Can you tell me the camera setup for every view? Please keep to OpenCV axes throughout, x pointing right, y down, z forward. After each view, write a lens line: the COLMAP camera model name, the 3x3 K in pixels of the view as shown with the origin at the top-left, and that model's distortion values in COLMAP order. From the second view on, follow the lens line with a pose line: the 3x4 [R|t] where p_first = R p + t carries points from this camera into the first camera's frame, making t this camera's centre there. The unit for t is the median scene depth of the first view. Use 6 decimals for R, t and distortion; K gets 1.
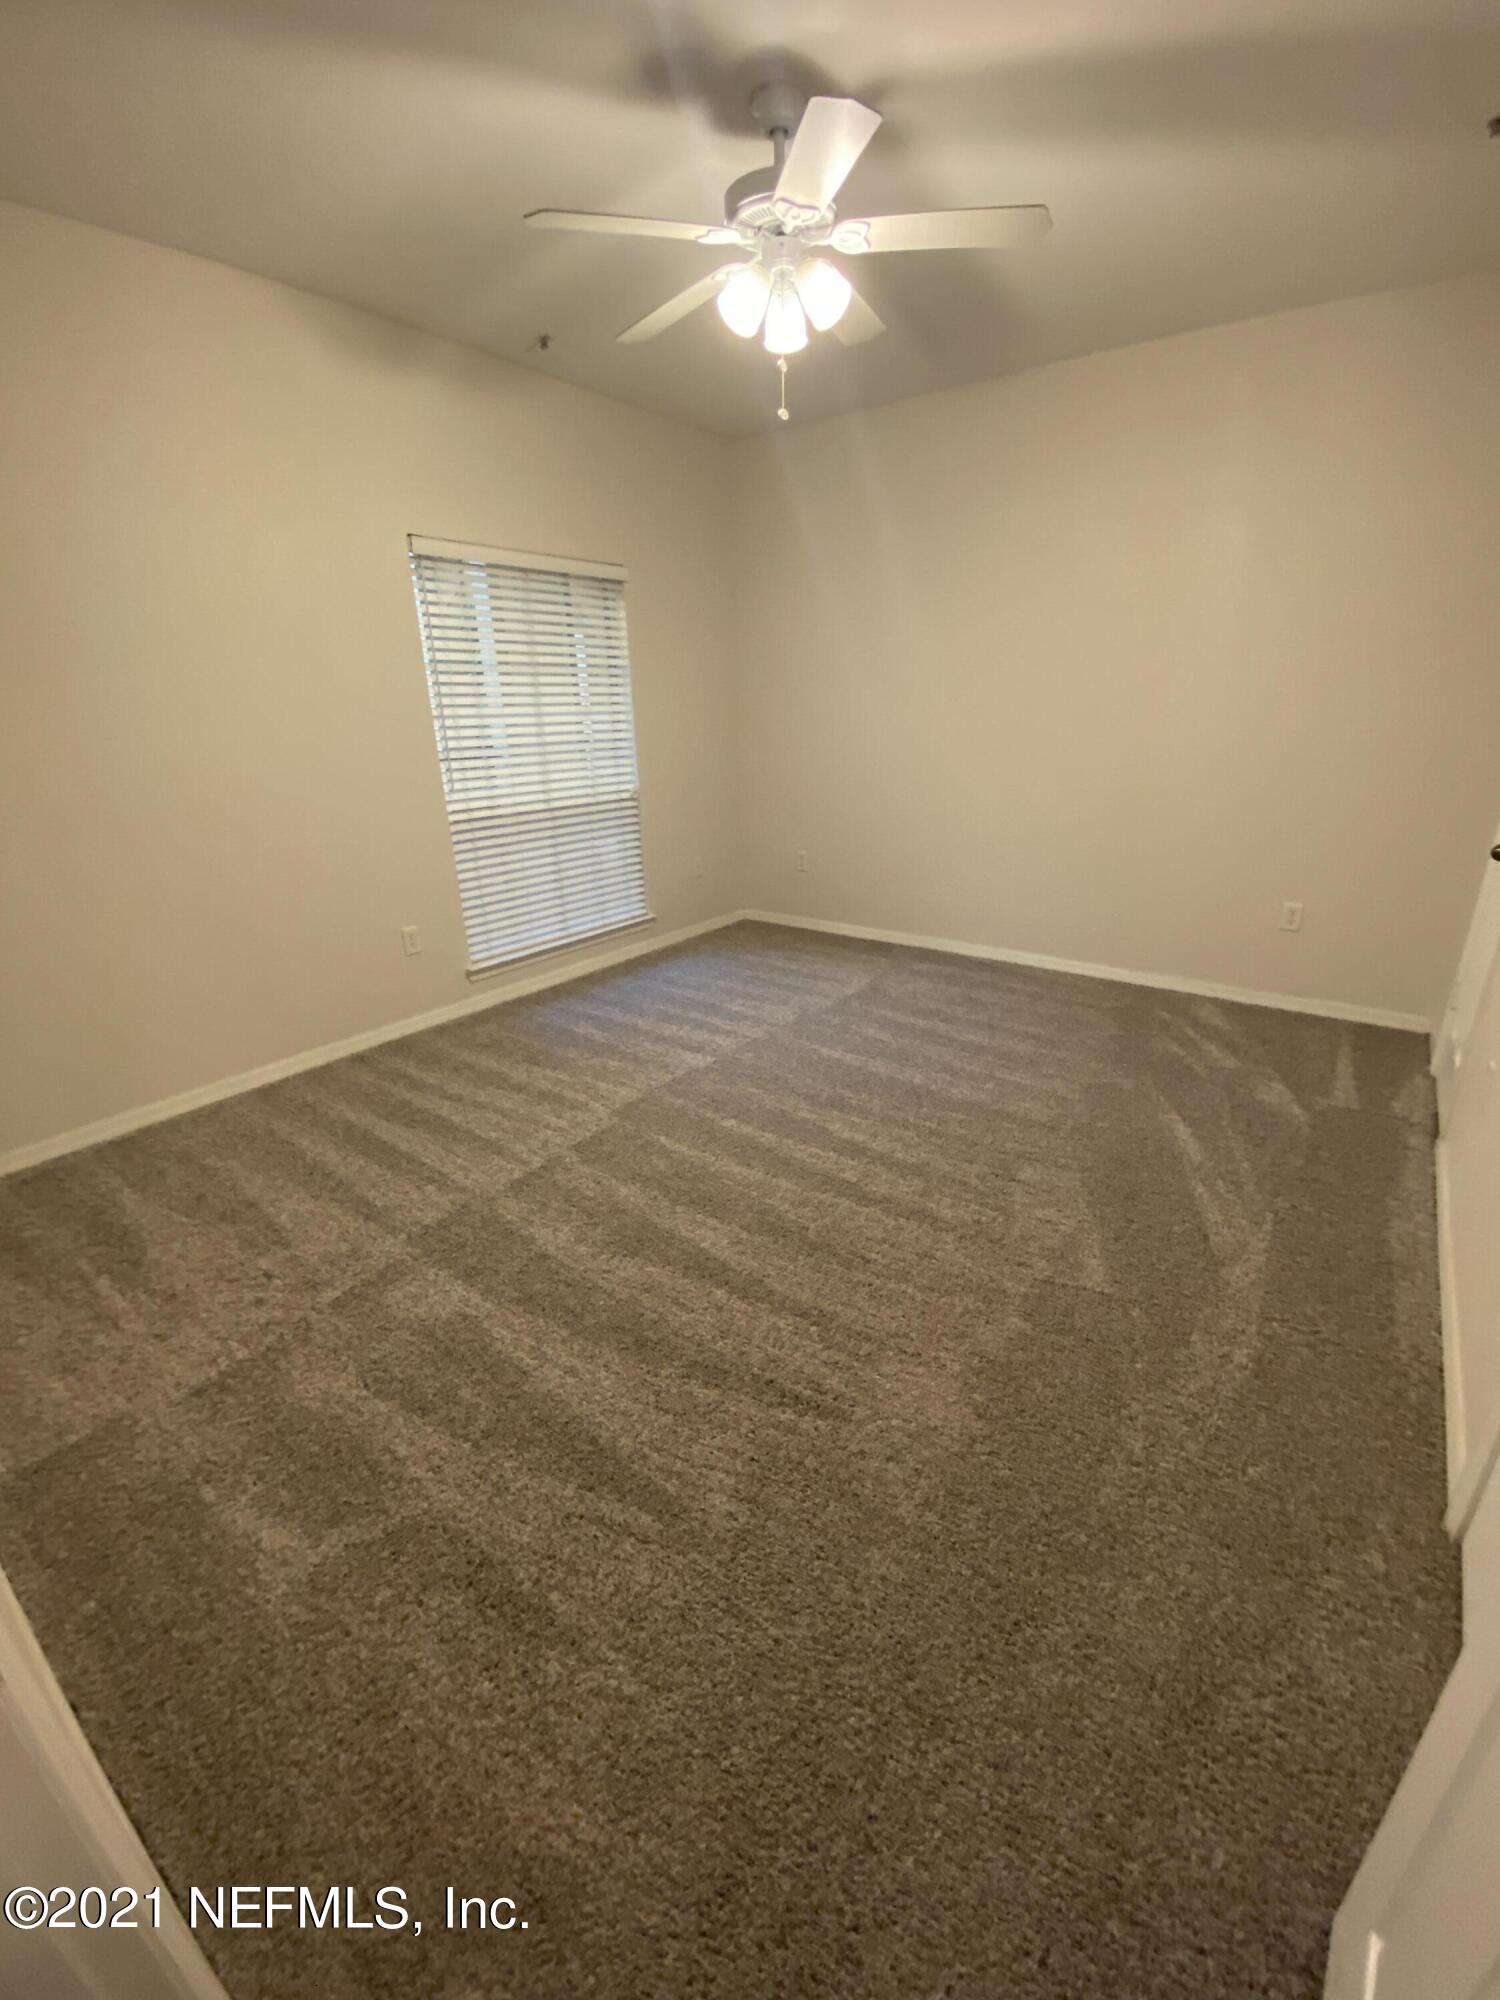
lens RADIAL K [[811.0, 0, 752.9], [0, 811.0, 995.7], [0, 0, 1]] dist [0.016927, -0.018014]
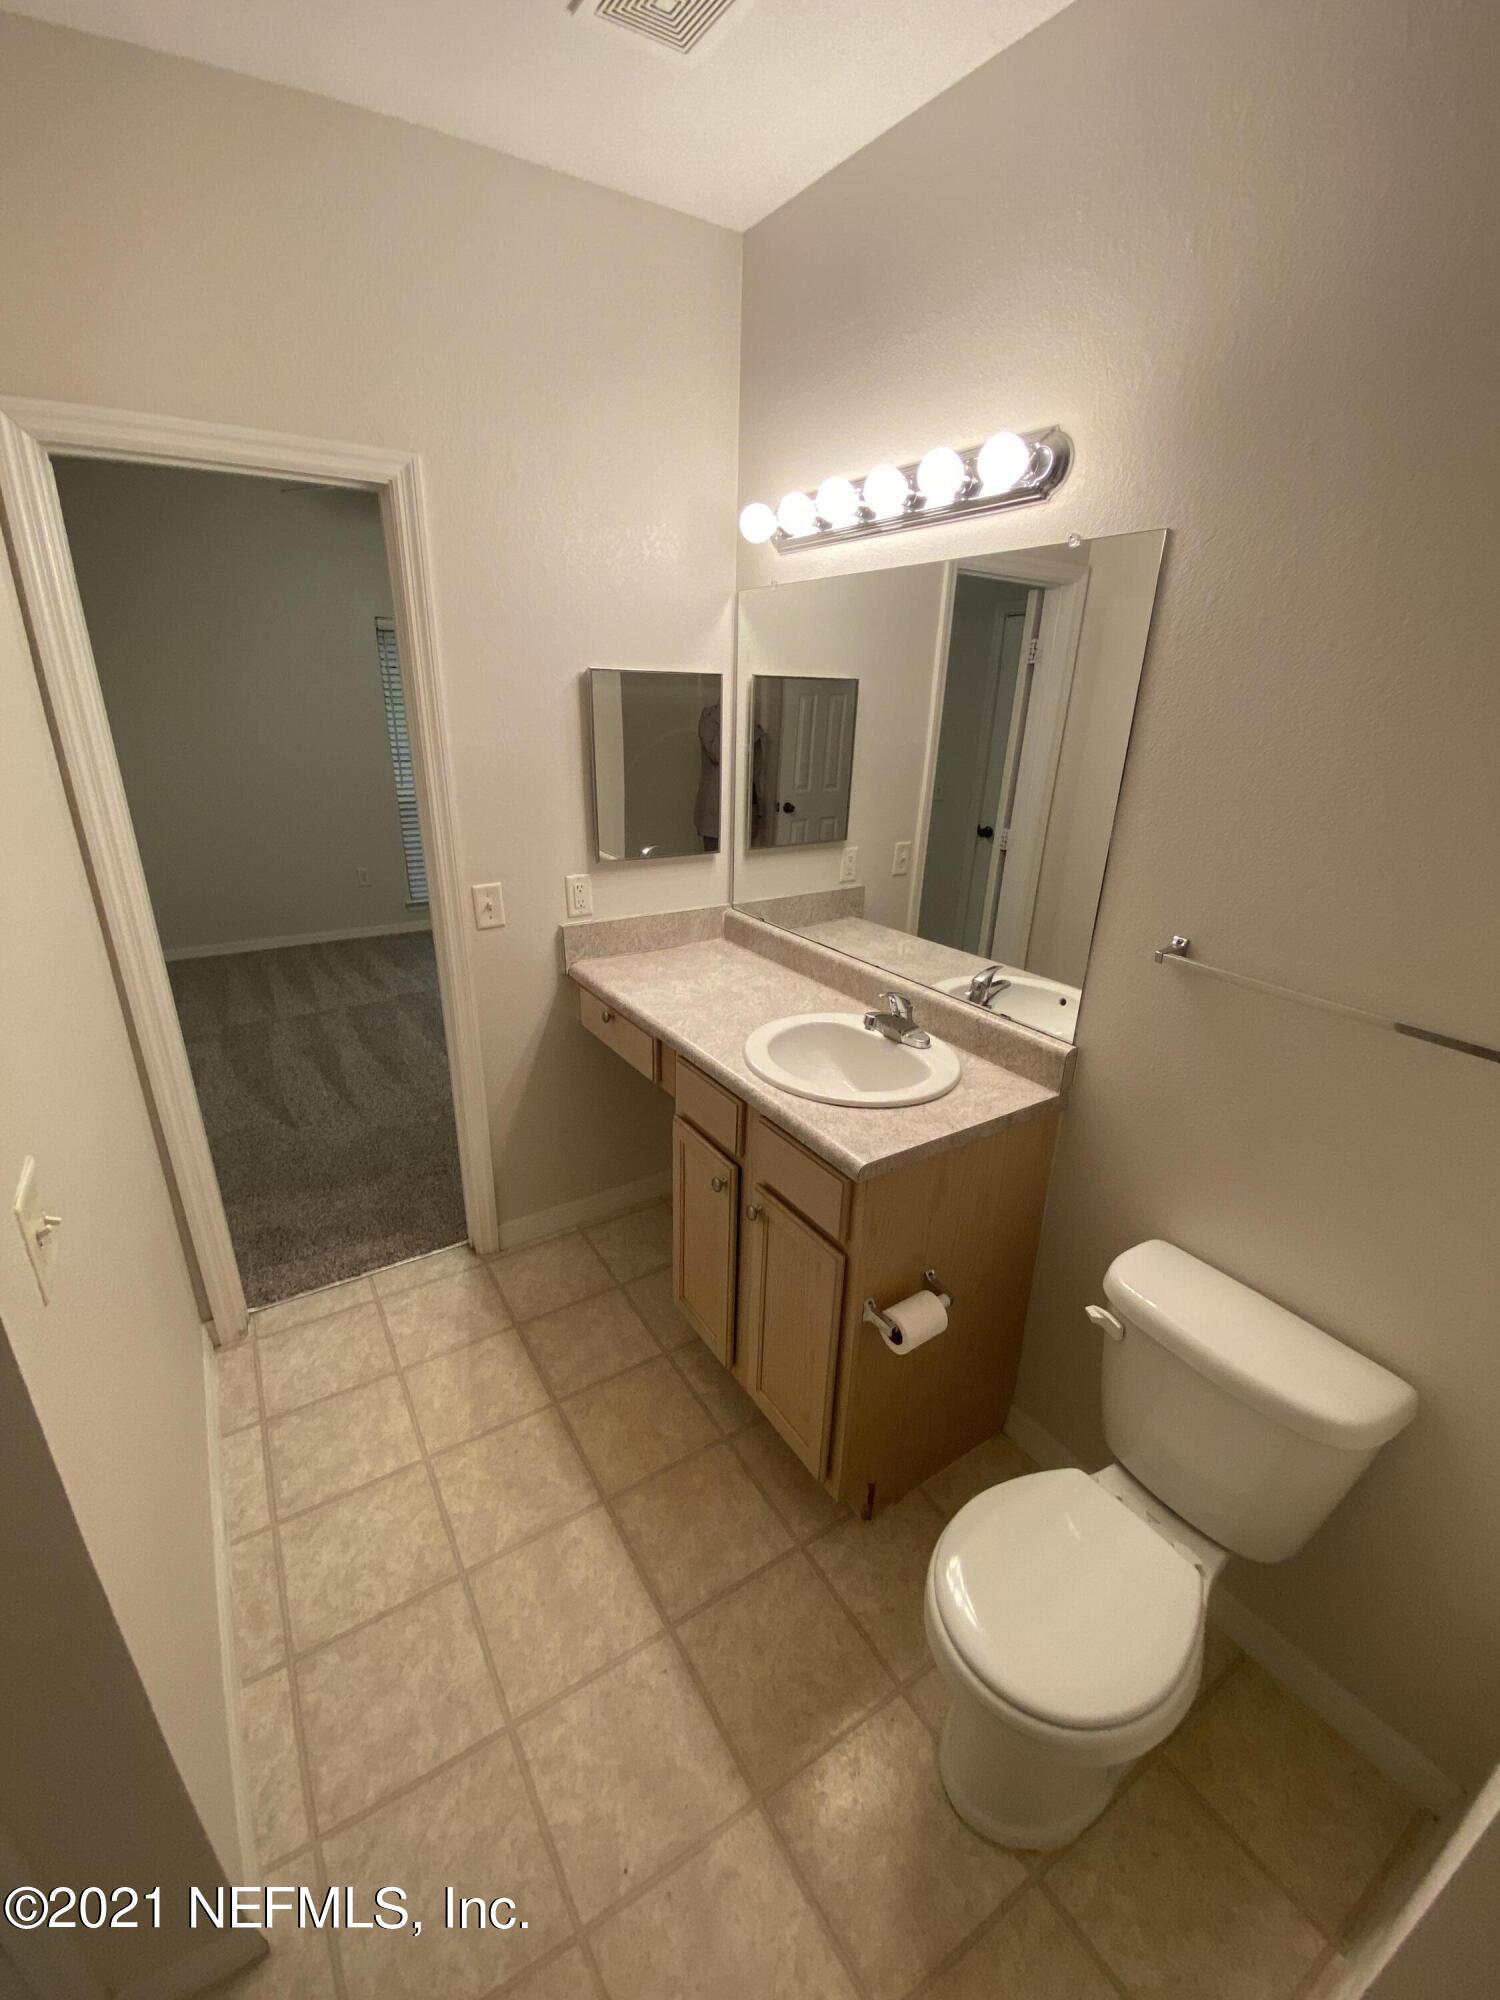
lens RADIAL K [[811.0, 0, 749.3], [0, 811.0, 999.2], [0, 0, 1]] dist [0.016927, -0.018014]
pose [[0.941160, 0.161255, -0.297009, 0.913465], [-0.159570, 0.986728, 0.030079, -0.003972], [0.297917, 0.019085, 0.954401, -0.285353]]
